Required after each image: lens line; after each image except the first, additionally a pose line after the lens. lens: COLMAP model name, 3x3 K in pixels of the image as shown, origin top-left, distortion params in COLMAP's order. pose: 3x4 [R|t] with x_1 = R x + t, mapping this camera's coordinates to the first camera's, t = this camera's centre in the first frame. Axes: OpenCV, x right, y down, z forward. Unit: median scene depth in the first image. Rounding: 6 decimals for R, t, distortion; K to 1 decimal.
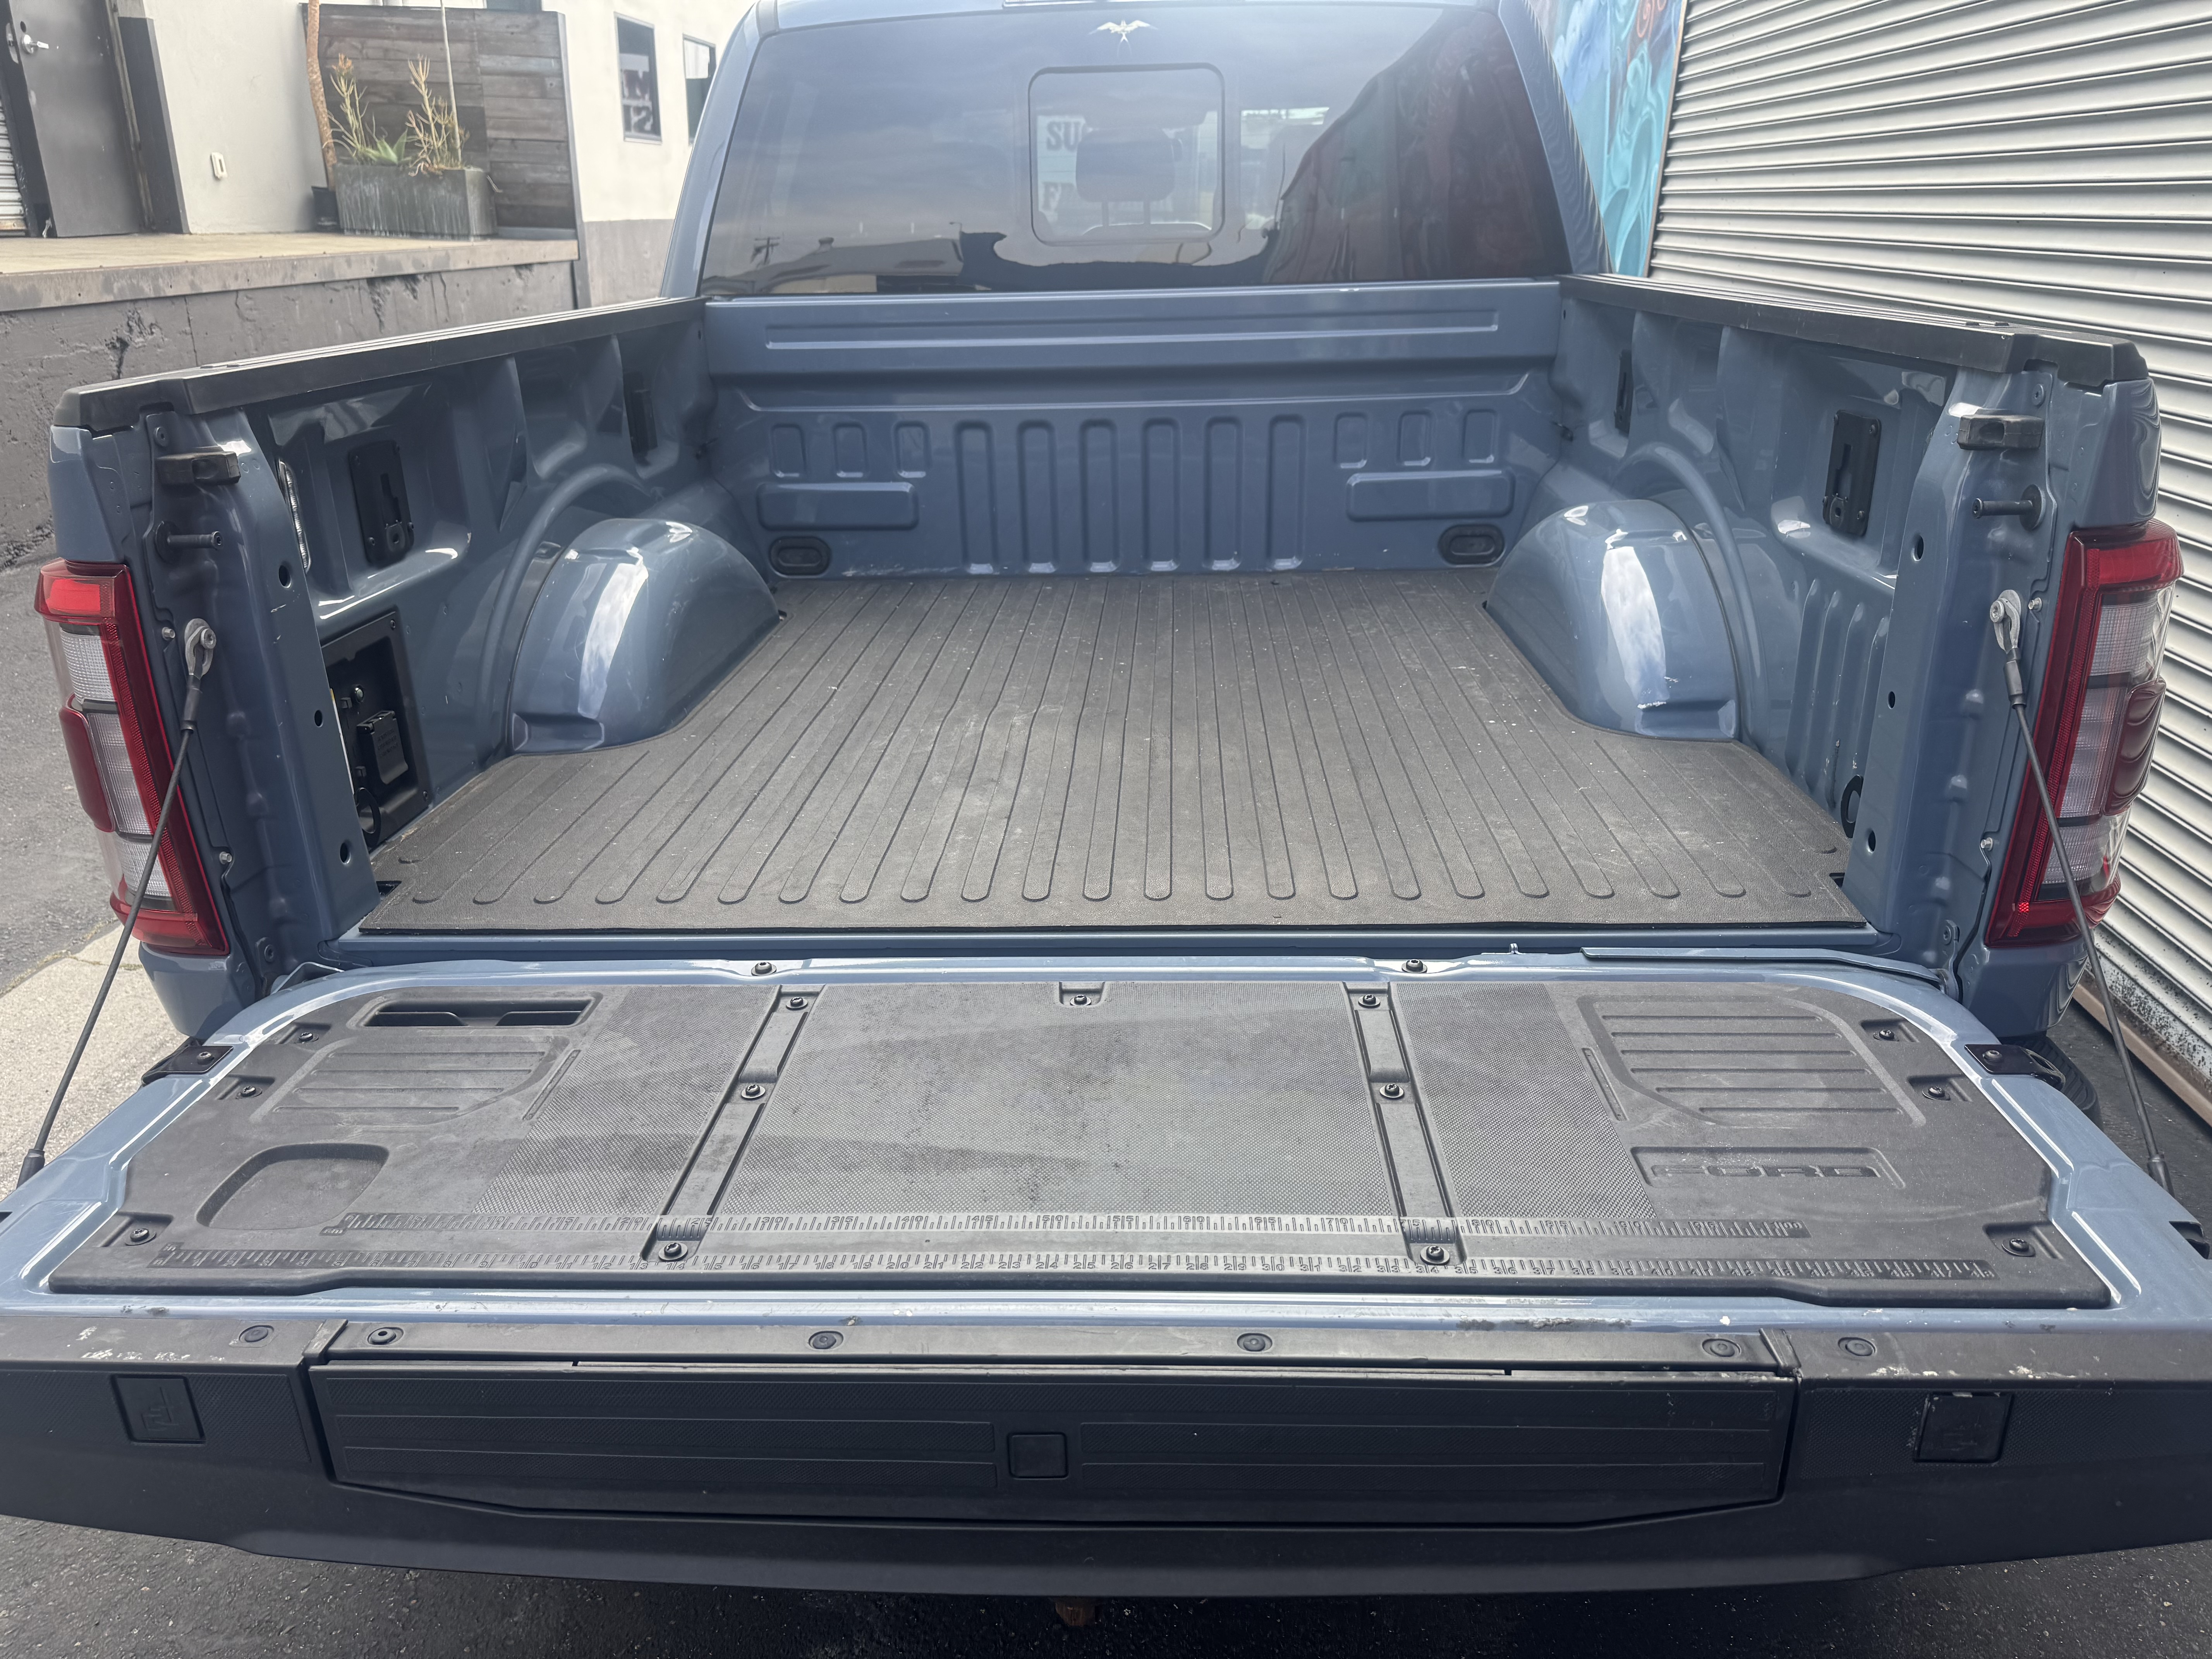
lens RADIAL K [[1612.4, 0, 1110.3], [0, 1612.4, 832.1], [0, 0, 1]] dist [-0.004768, -0.005408]
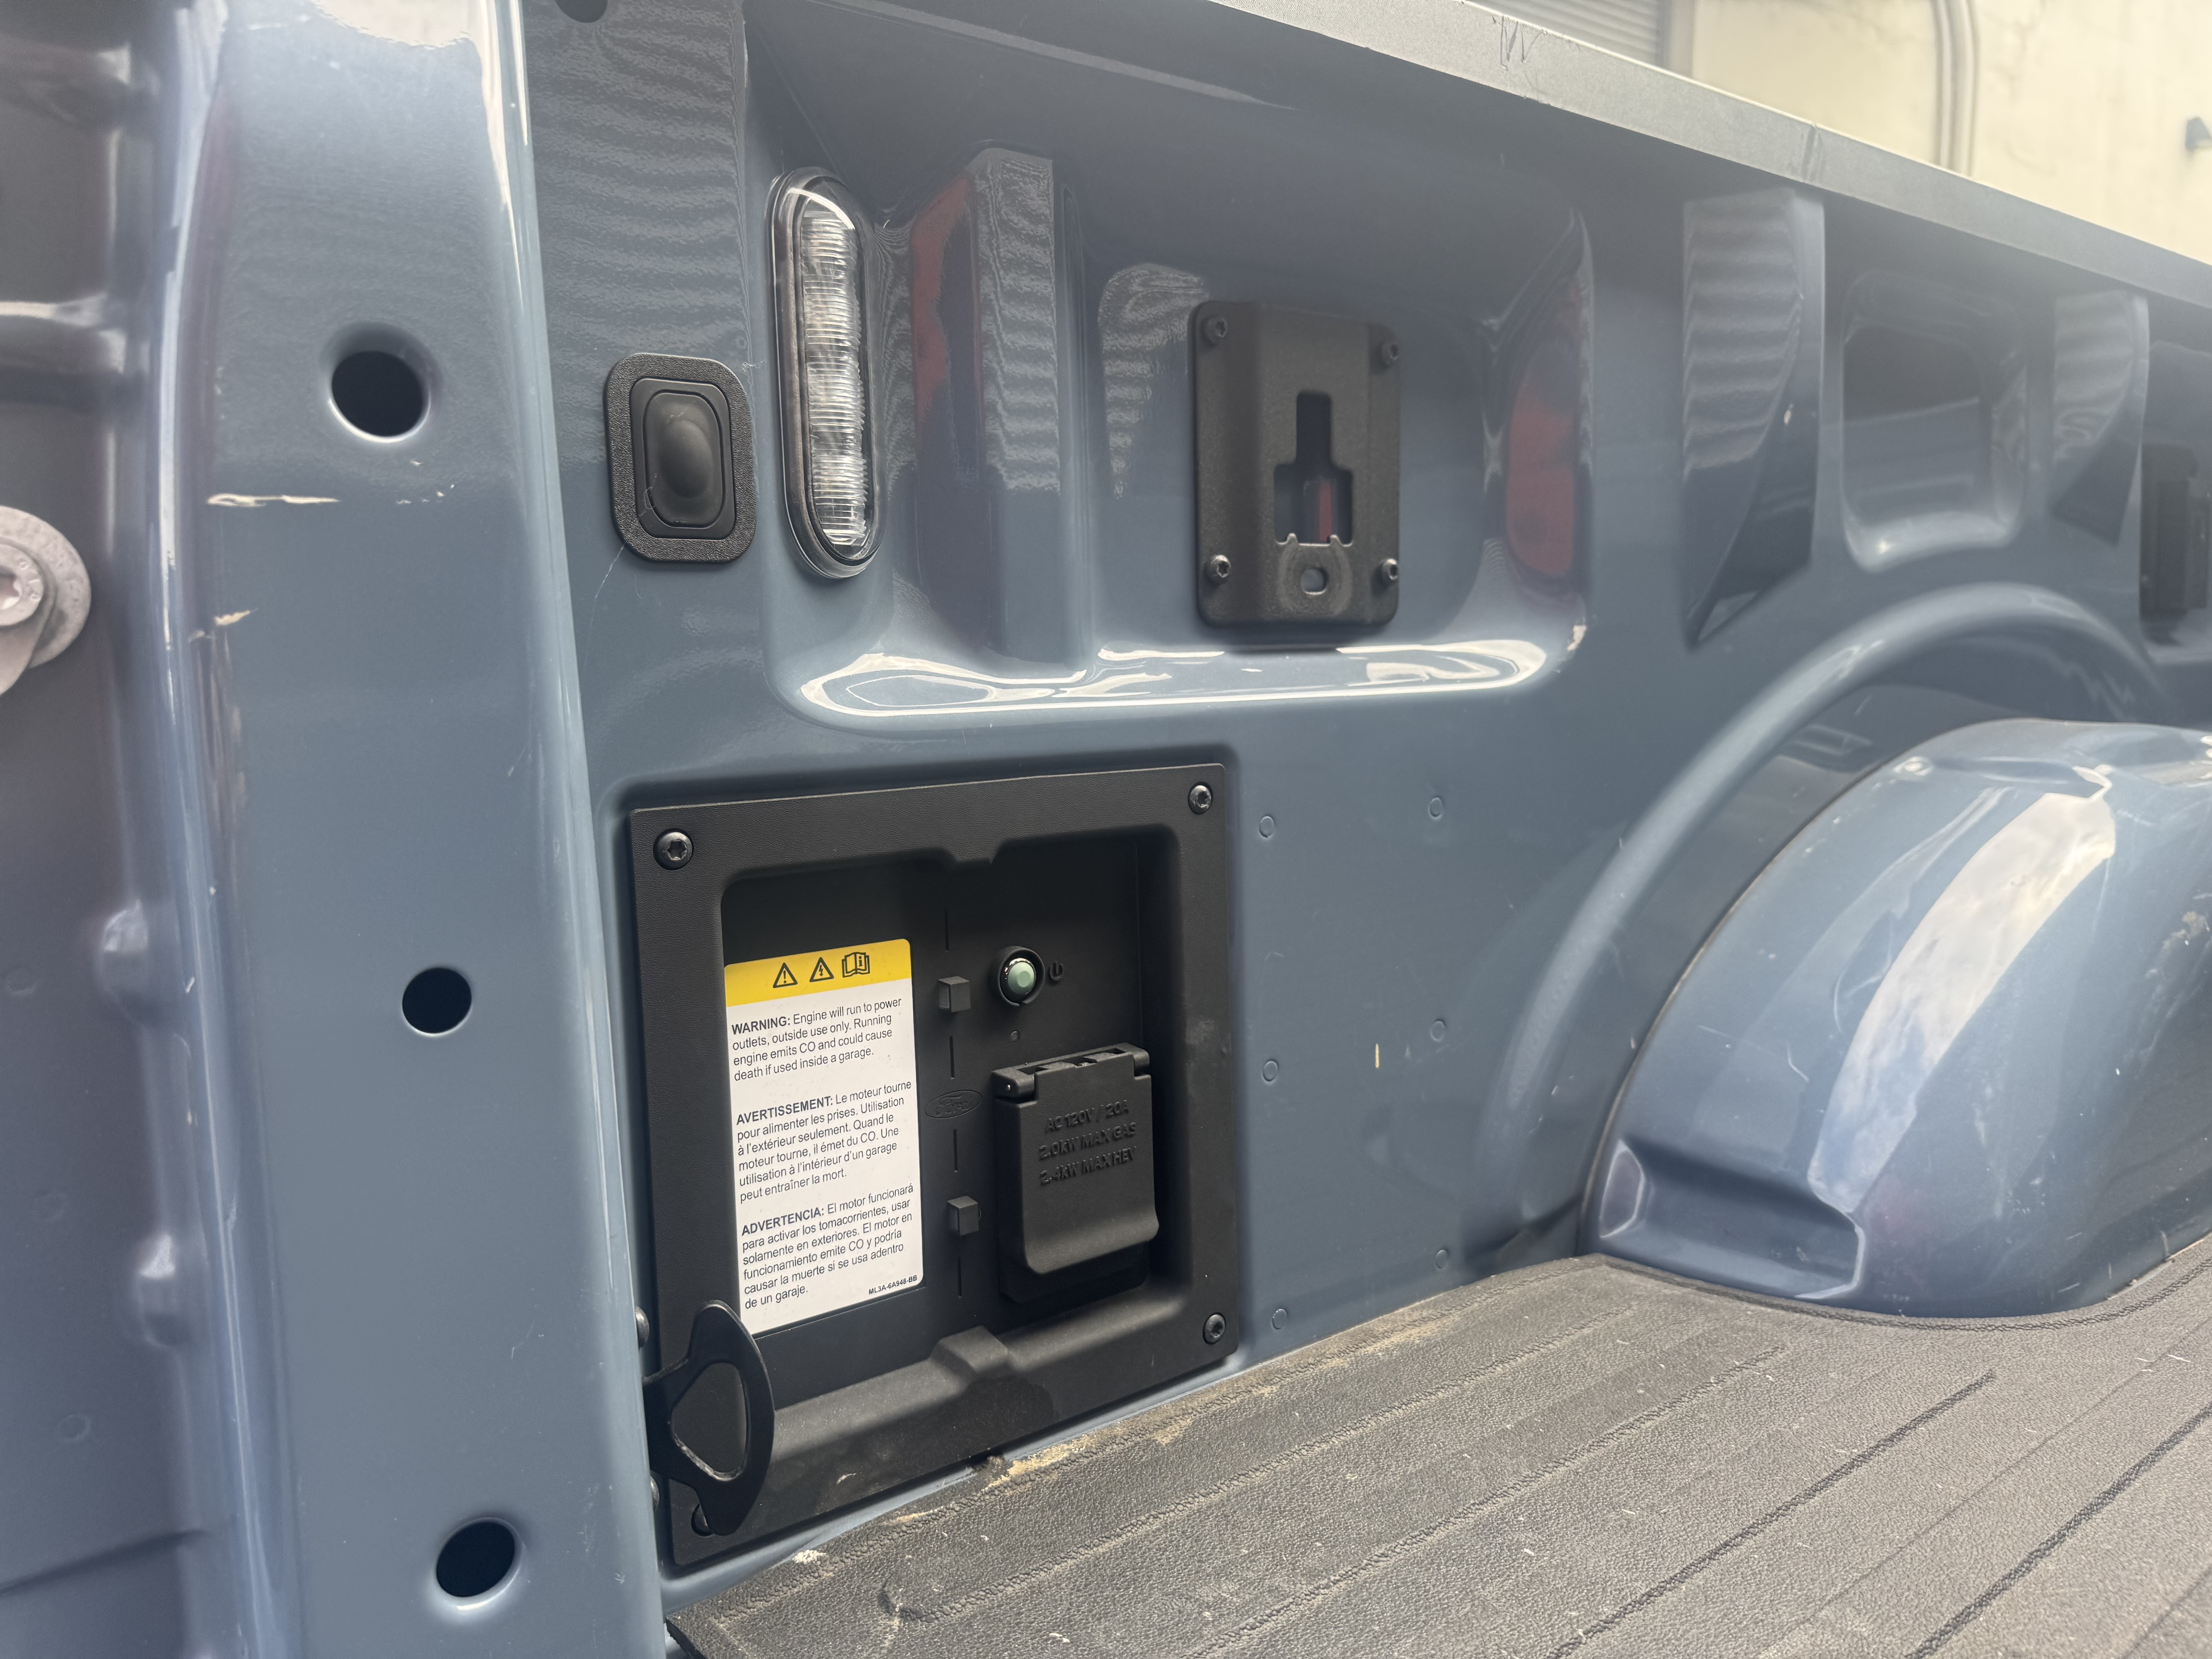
lens RADIAL K [[1612.4, 0, 1115.0], [0, 1612.4, 829.3], [0, 0, 1]] dist [-0.004768, -0.005408]
pose [[0.650094, 0.074746, -0.756169, -0.179453], [-0.253125, 0.959613, -0.122760, -0.067192], [0.716454, 0.271211, 0.642759, 0.675558]]
